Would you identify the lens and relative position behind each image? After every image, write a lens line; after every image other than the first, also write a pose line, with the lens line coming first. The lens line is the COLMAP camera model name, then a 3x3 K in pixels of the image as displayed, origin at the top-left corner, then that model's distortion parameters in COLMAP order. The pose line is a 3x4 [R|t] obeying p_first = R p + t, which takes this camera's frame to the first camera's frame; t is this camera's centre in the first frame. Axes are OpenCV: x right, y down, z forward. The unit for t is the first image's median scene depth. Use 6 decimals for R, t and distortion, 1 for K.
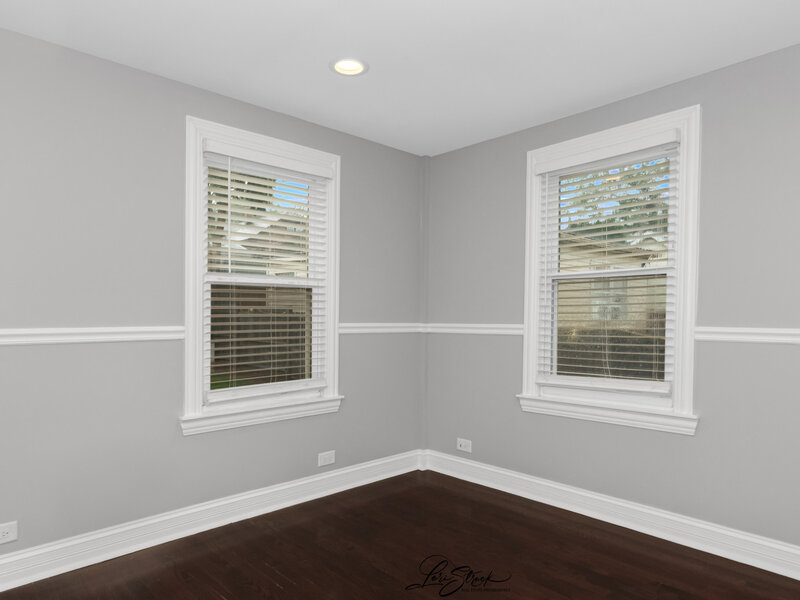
lens RADIAL K [[519.5, 0, 400.0], [0, 519.5, 306.2], [0, 0, 1]] dist [0.003429, 0.002390]
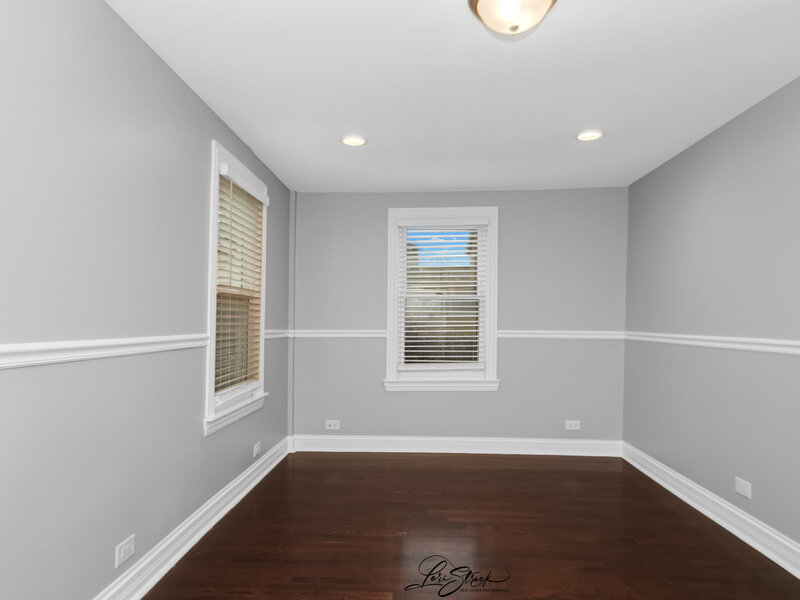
lens RADIAL K [[519.5, 0, 400.3], [0, 519.5, 298.6], [0, 0, 1]] dist [0.003429, 0.002390]
pose [[0.710961, 0.036577, 0.702280, -0.741867], [-0.017056, 0.999250, -0.034778, -0.000944], [-0.703025, 0.012748, 0.711051, -0.032410]]
